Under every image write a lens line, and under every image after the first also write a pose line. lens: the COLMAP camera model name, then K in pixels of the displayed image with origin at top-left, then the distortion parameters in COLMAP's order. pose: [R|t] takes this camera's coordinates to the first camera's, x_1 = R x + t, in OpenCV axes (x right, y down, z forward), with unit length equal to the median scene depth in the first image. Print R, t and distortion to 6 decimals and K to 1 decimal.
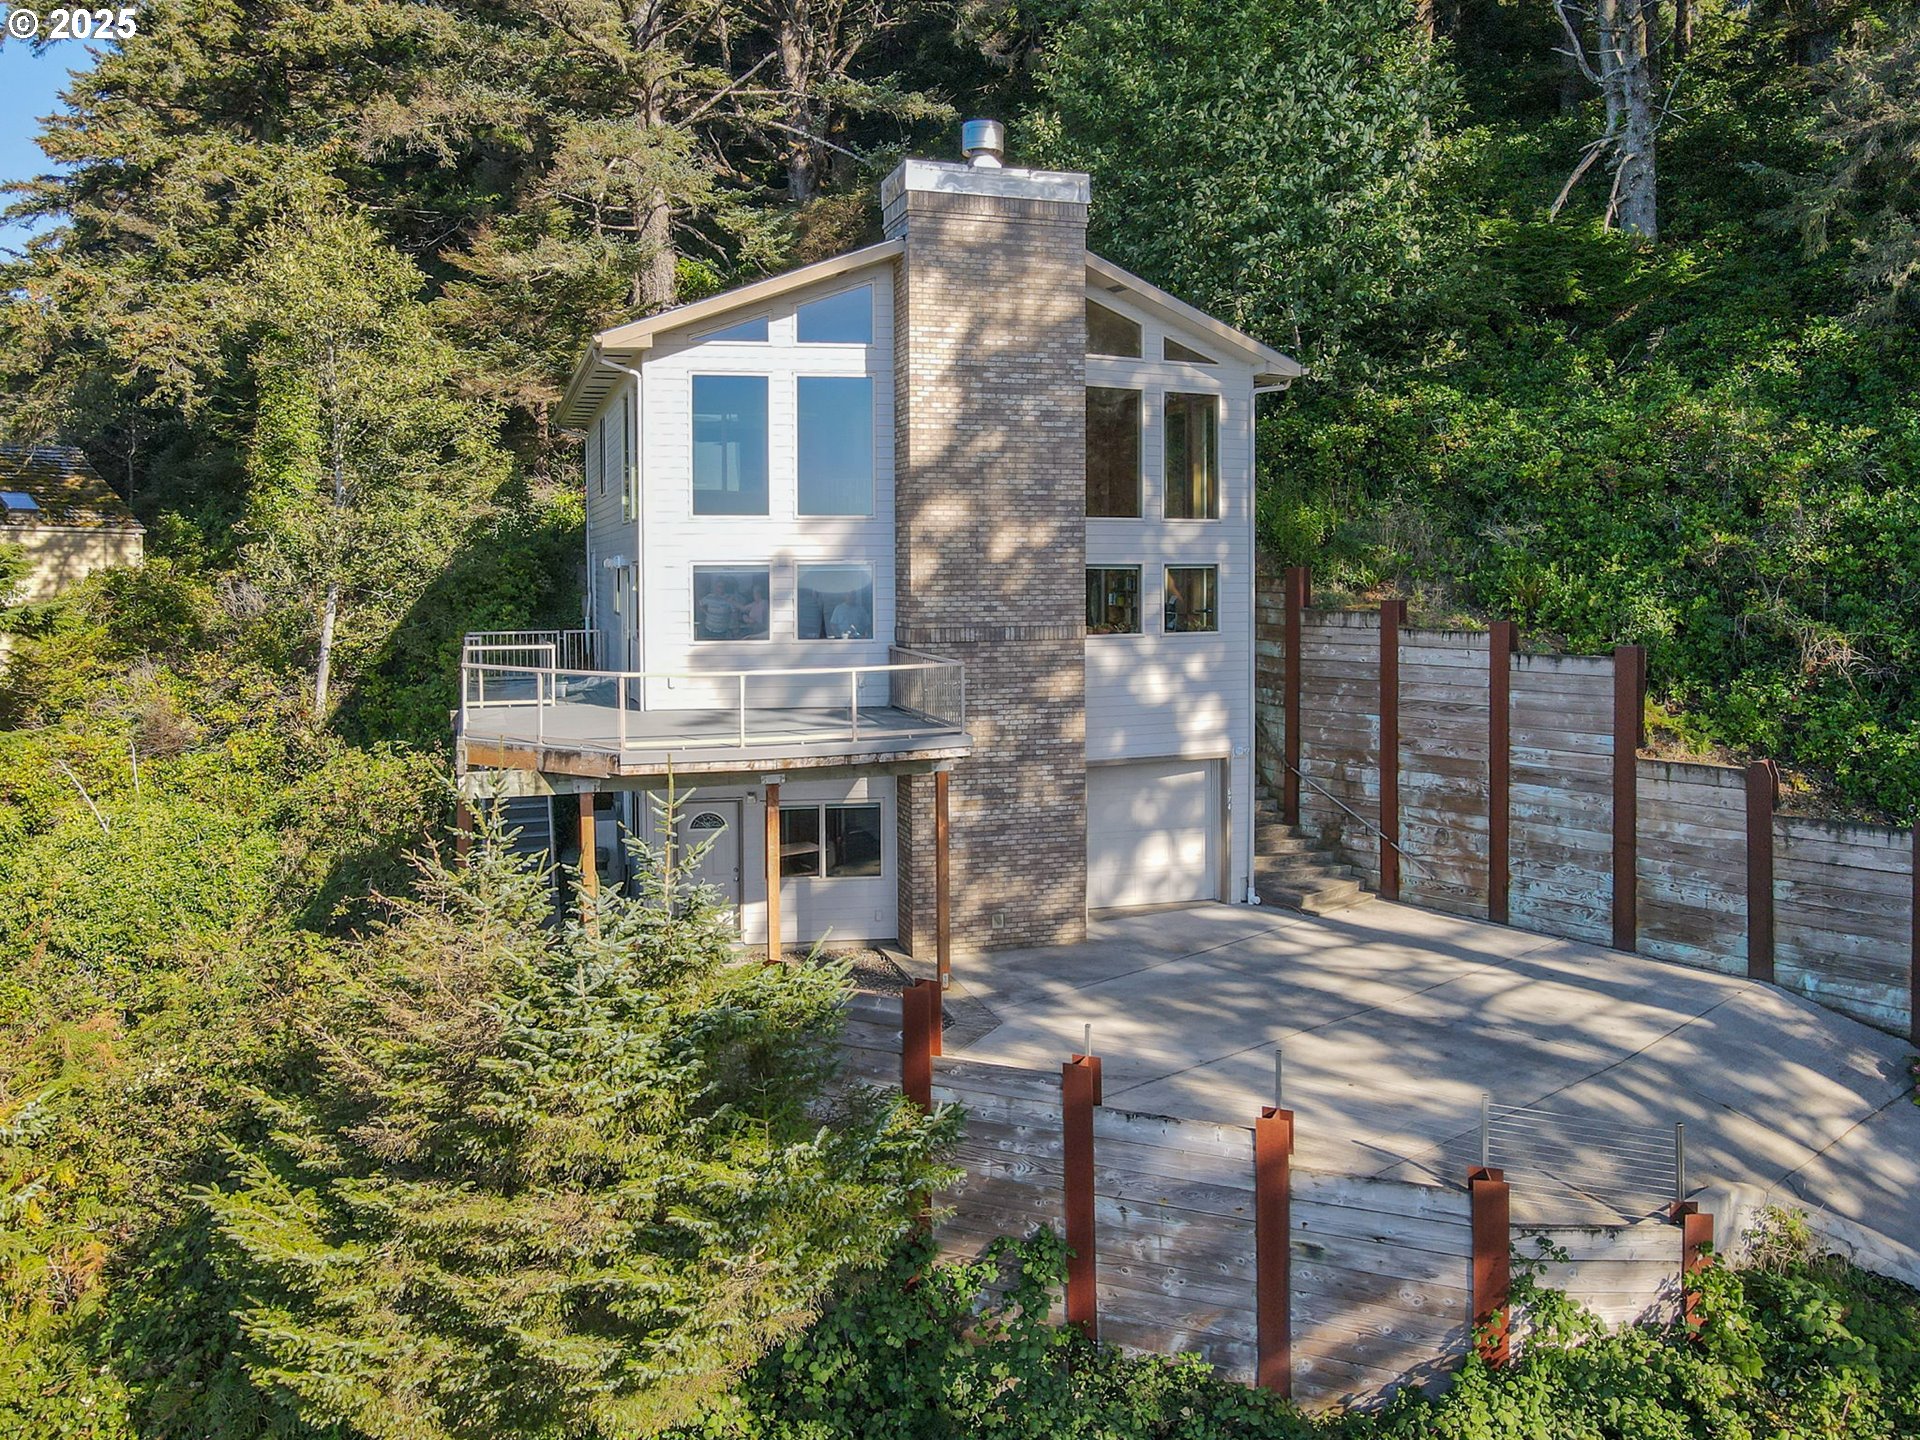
lens RADIAL K [[1453.5, 0, 961.4], [0, 1453.5, 610.1], [0, 0, 1]] dist [-0.005829, -0.001740]
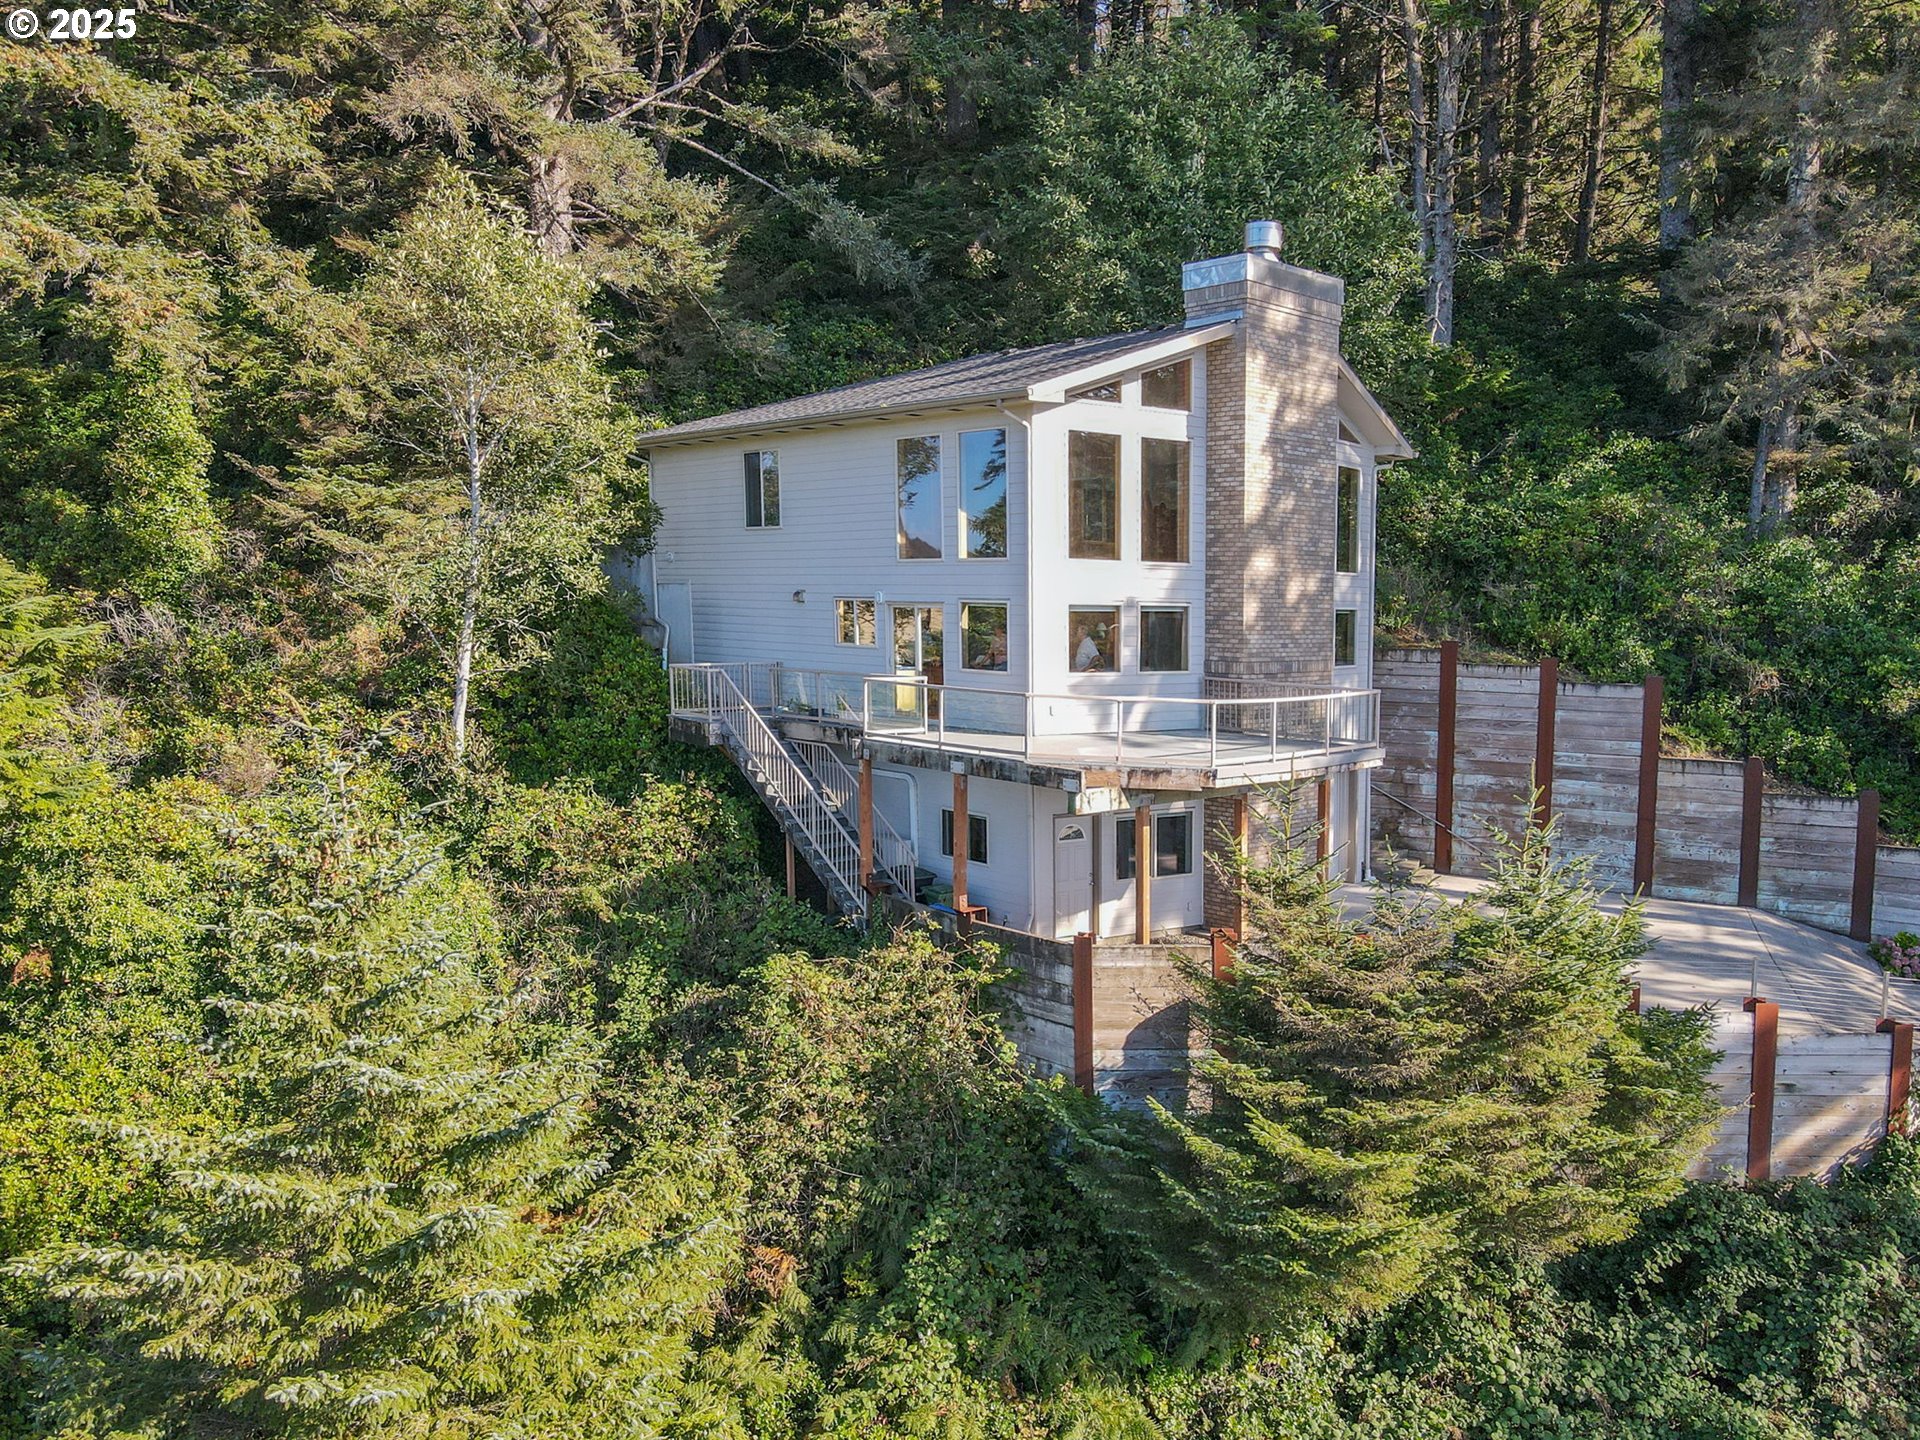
lens RADIAL K [[1441.4, 0, 957.0], [0, 1441.4, 770.9], [0, 0, 1]] dist [-0.000787, -0.000426]
pose [[0.909784, -0.028002, 0.414136, -0.713761], [-0.009023, 0.996152, 0.087177, 0.000759], [-0.414983, -0.083049, 0.906031, 0.028871]]
